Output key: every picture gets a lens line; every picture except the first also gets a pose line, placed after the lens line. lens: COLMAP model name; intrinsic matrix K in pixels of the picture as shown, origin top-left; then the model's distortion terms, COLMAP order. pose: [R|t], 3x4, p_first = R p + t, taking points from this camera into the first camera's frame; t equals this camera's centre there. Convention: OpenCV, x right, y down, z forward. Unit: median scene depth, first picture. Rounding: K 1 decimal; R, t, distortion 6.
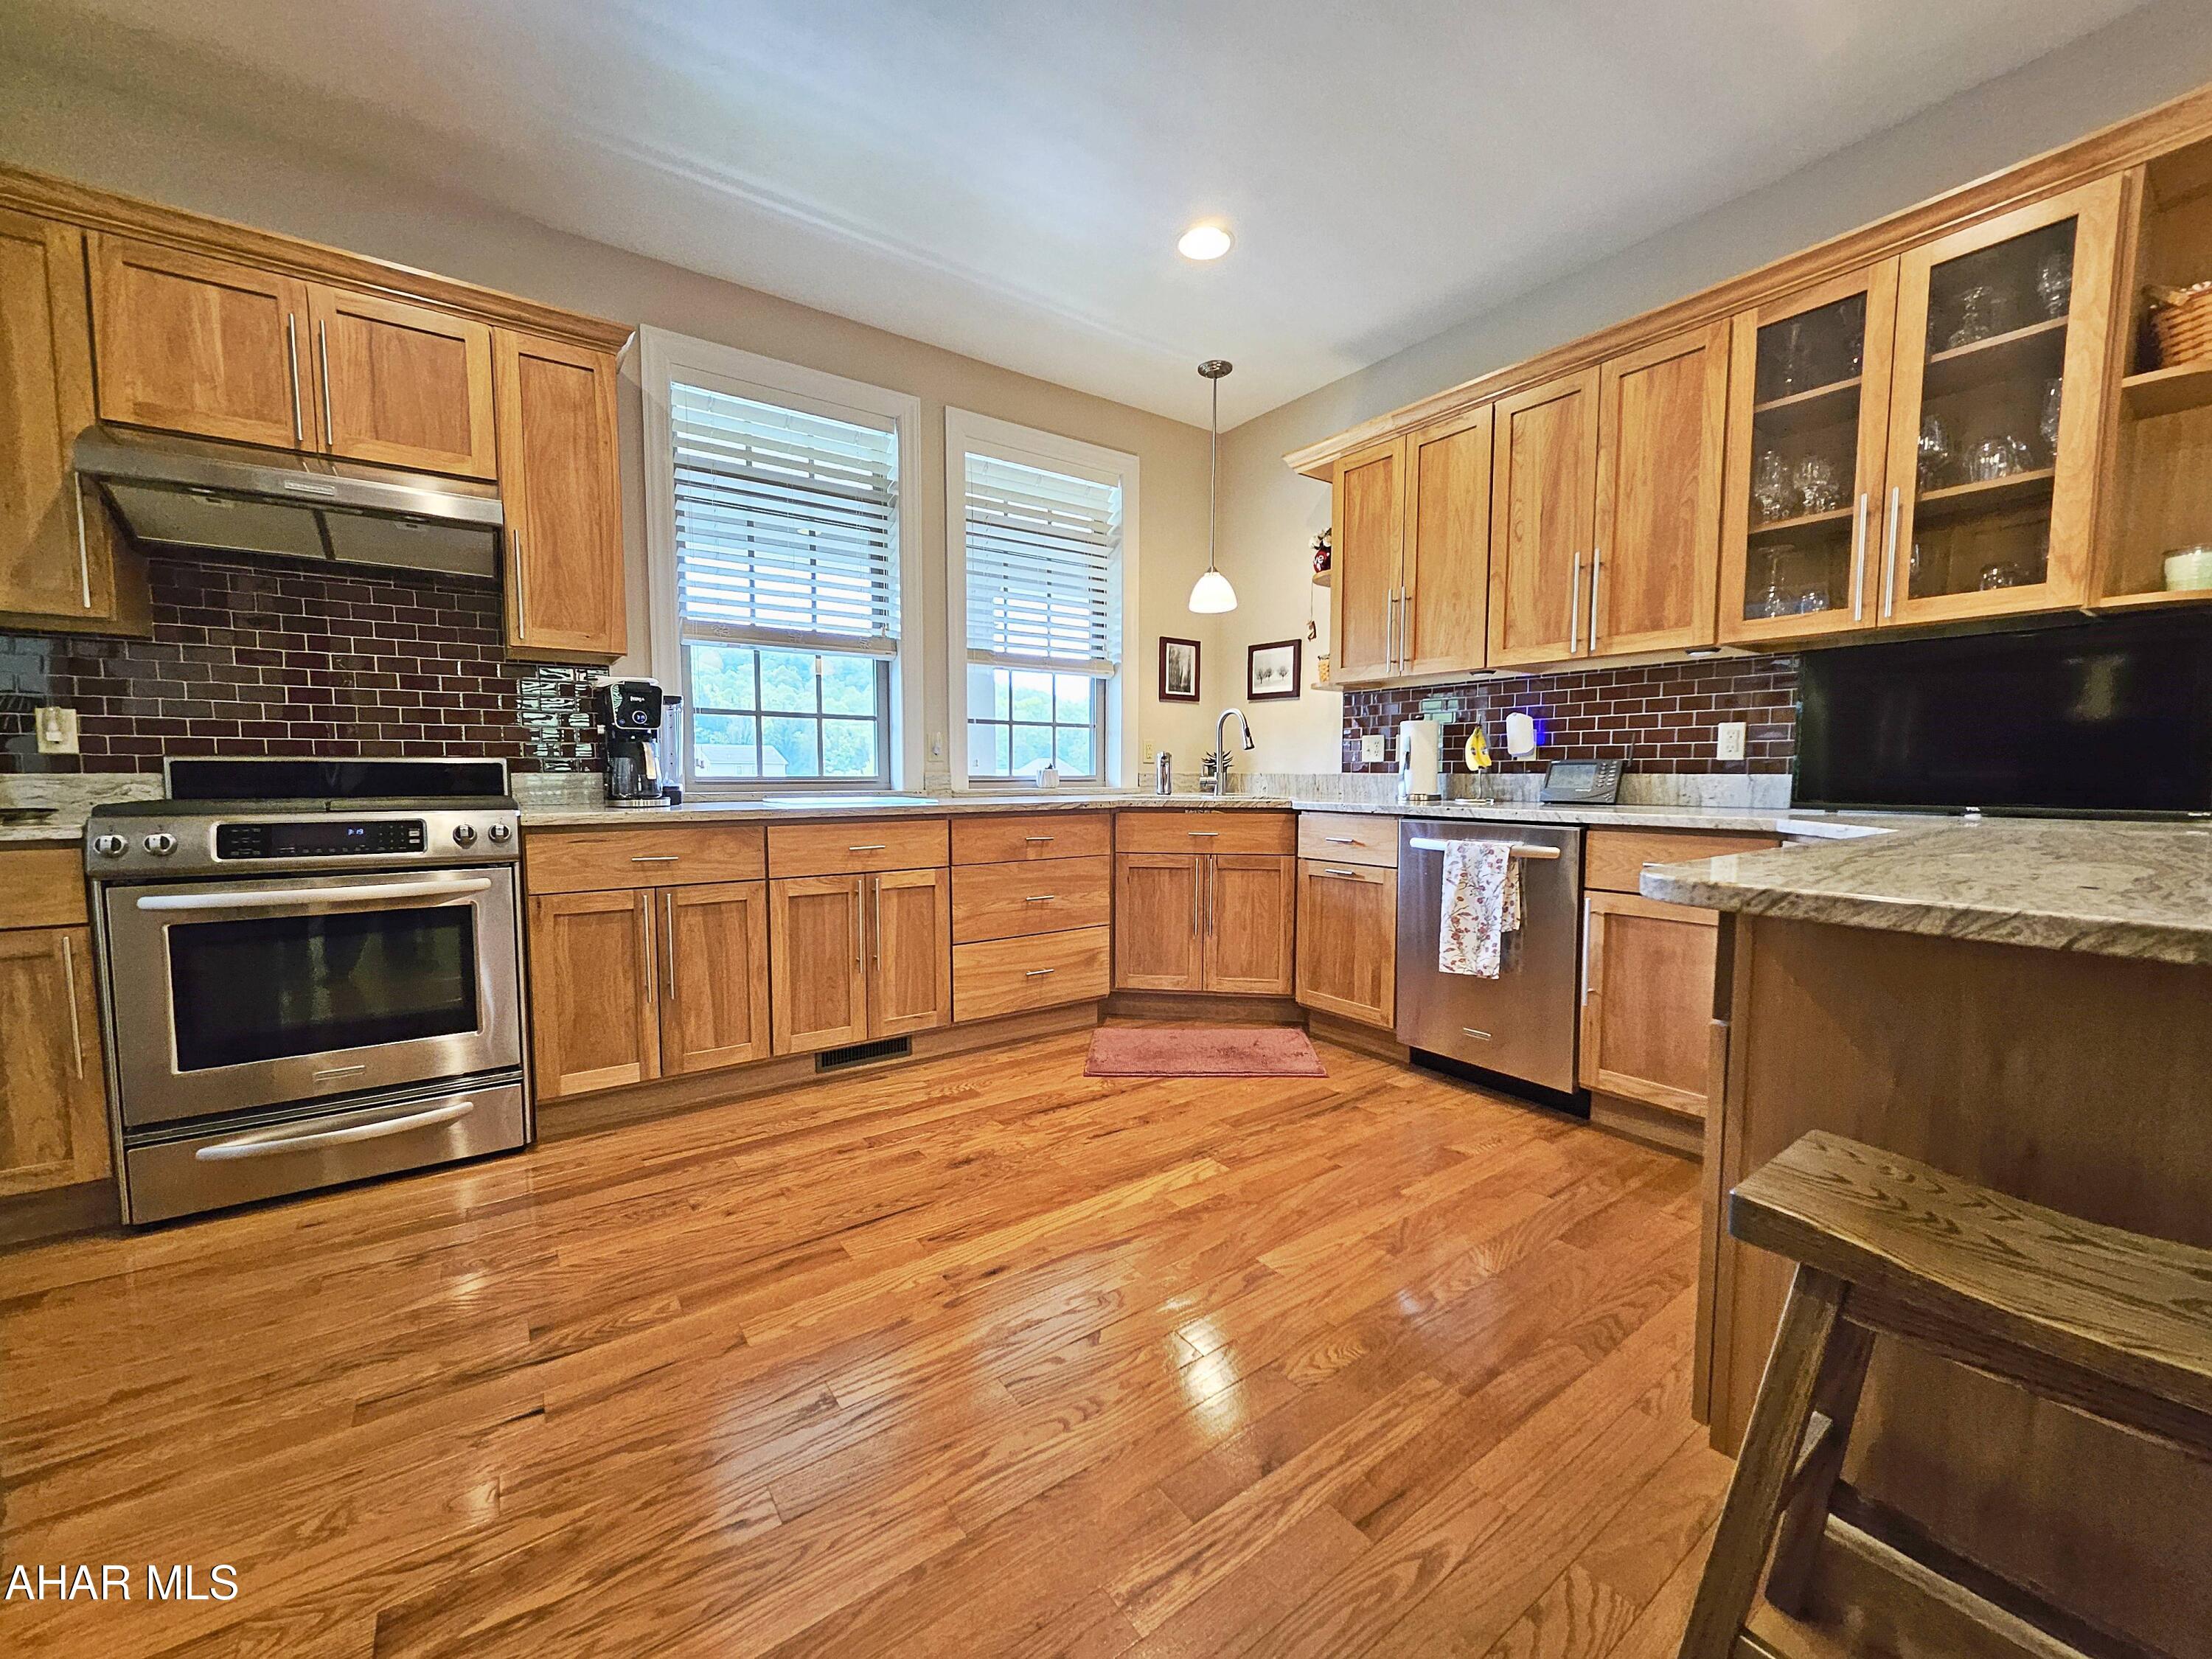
lens RADIAL K [[867.7, 0, 1114.5], [0, 867.7, 835.0], [0, 0, 1]] dist [-0.000157, -0.000722]
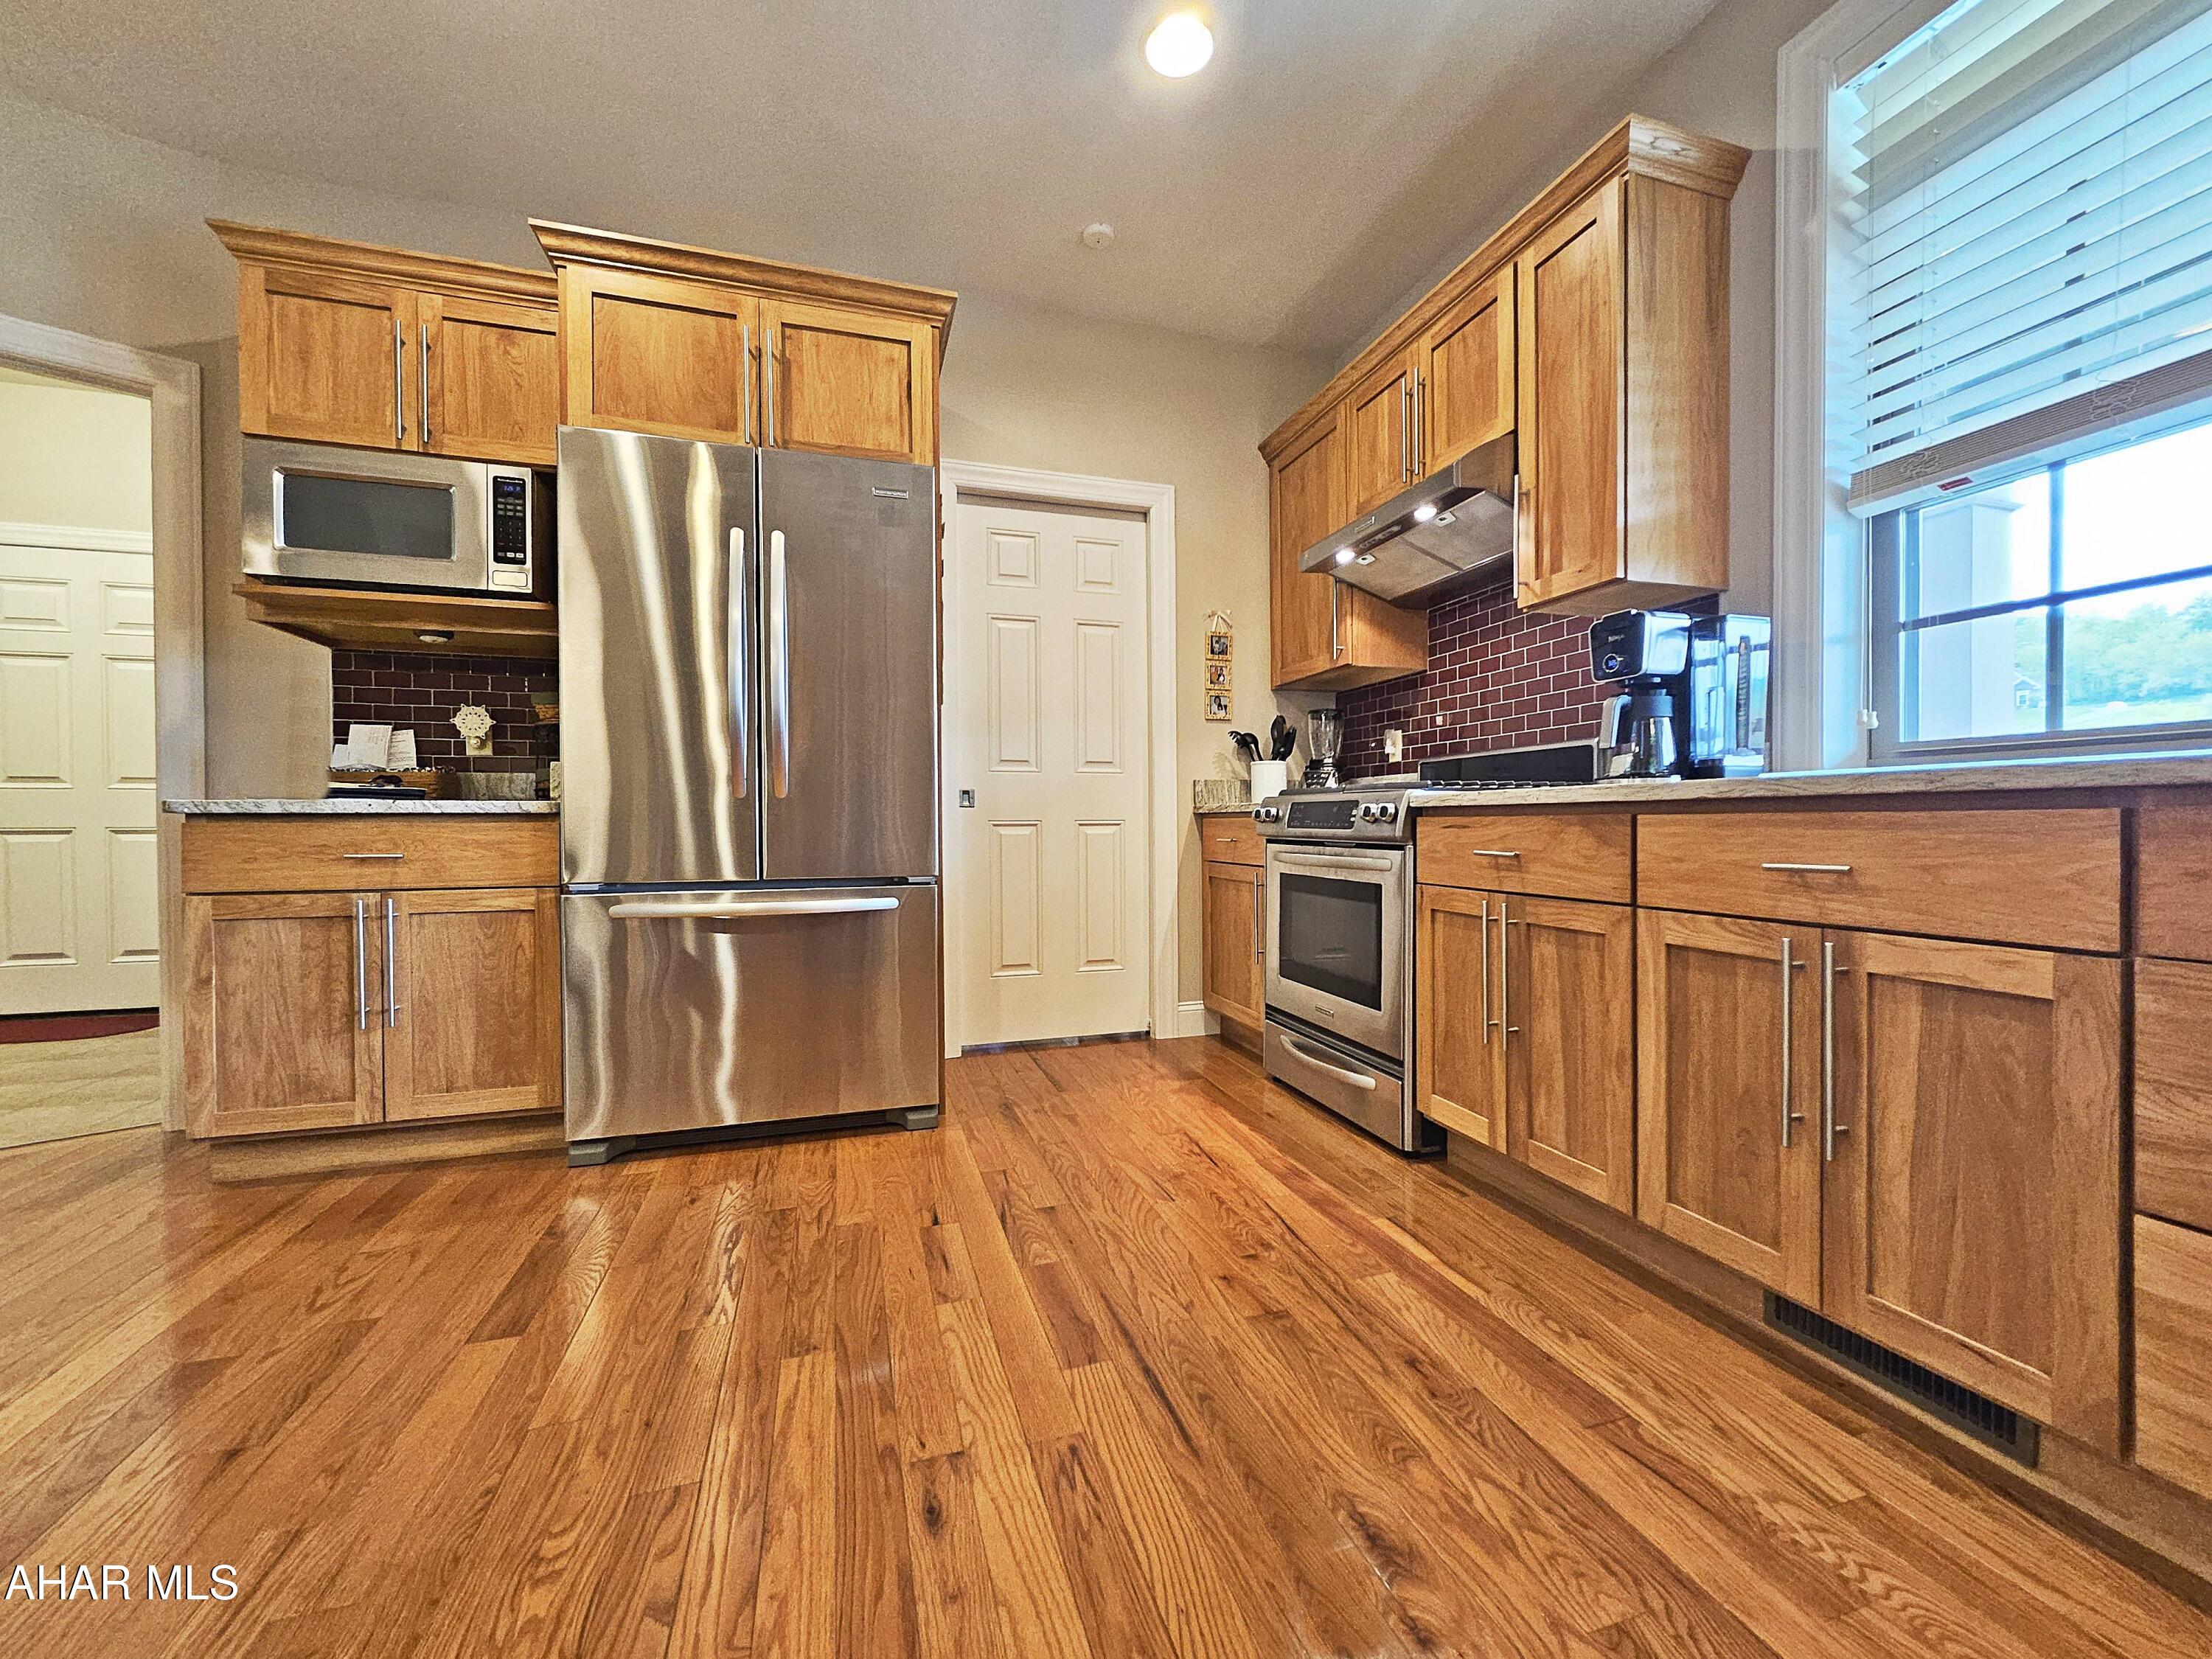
lens RADIAL K [[867.7, 0, 1114.5], [0, 867.7, 835.0], [0, 0, 1]] dist [-0.000157, -0.000722]
pose [[-0.316625, 0.012542, -0.948468, 0.250821], [-0.066553, 0.997155, 0.035403, 0.006433], [0.946213, 0.074333, -0.314889, 0.833117]]
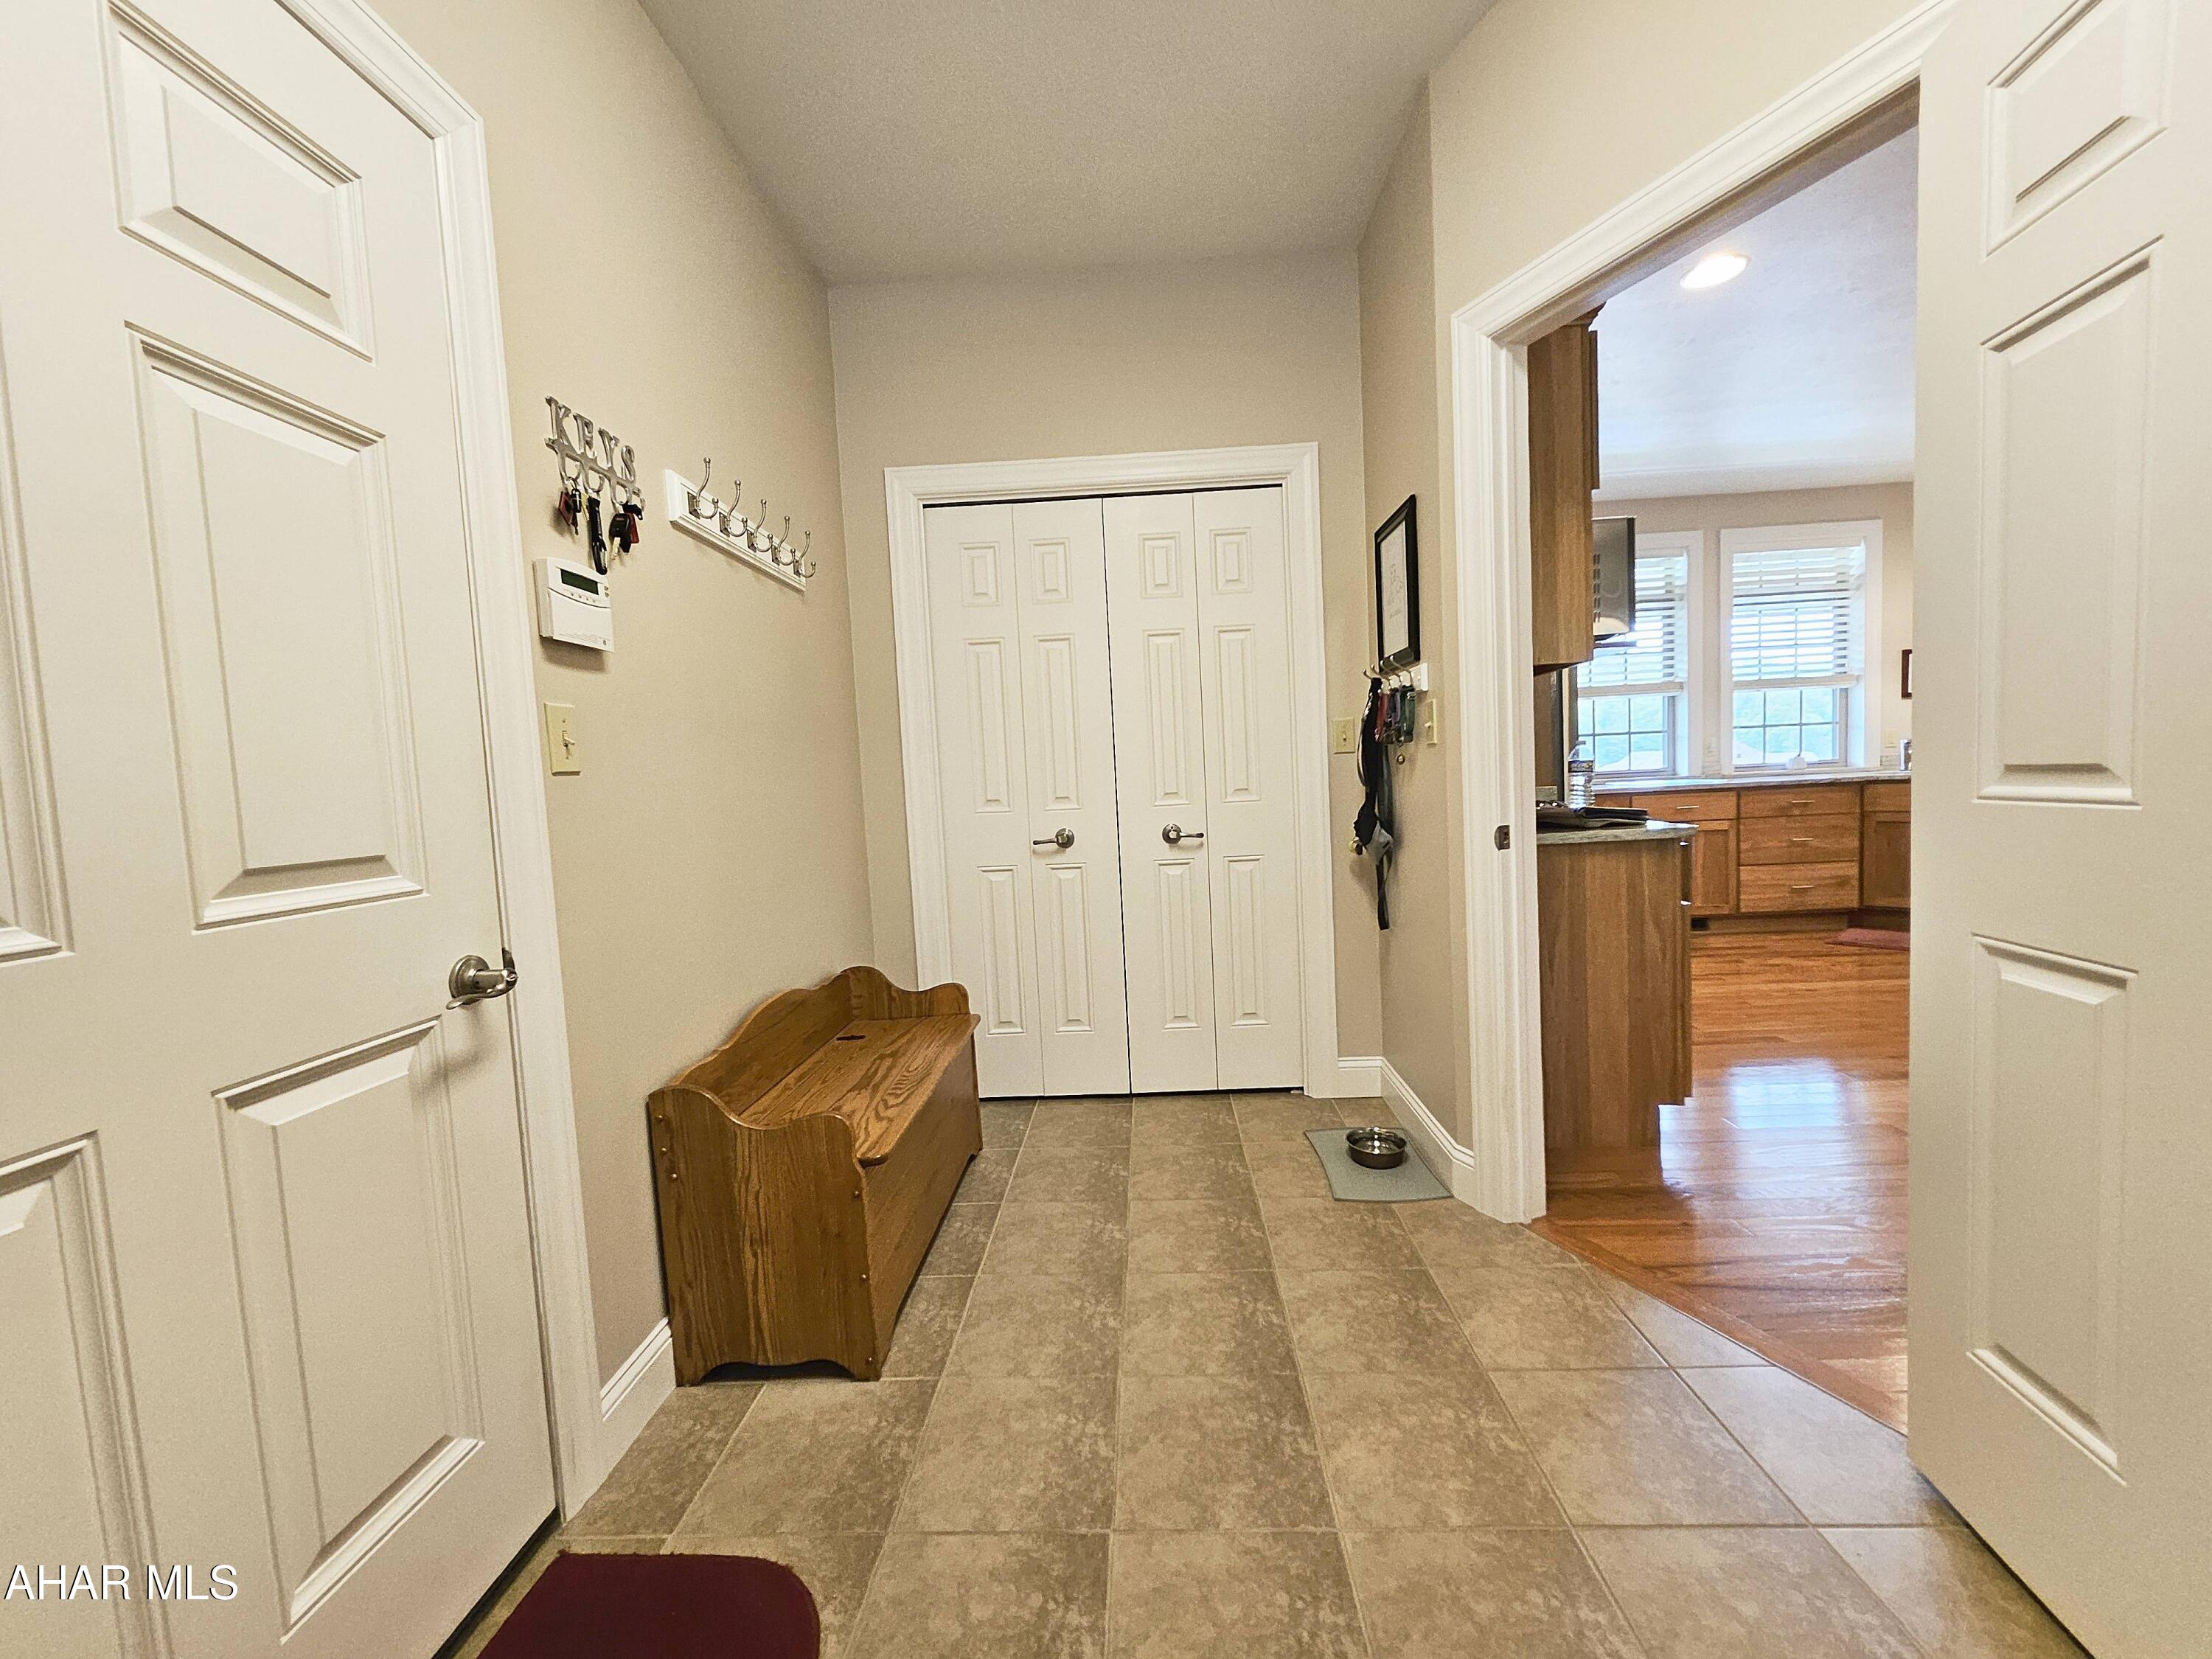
lens RADIAL K [[867.7, 0, 1114.5], [0, 867.7, 835.0], [0, 0, 1]] dist [-0.000157, -0.000722]
pose [[0.780968, -0.002290, -0.624566, -0.092595], [0.005569, 0.999979, 0.003296, 0.061109], [0.624546, -0.006052, 0.780965, -1.197858]]
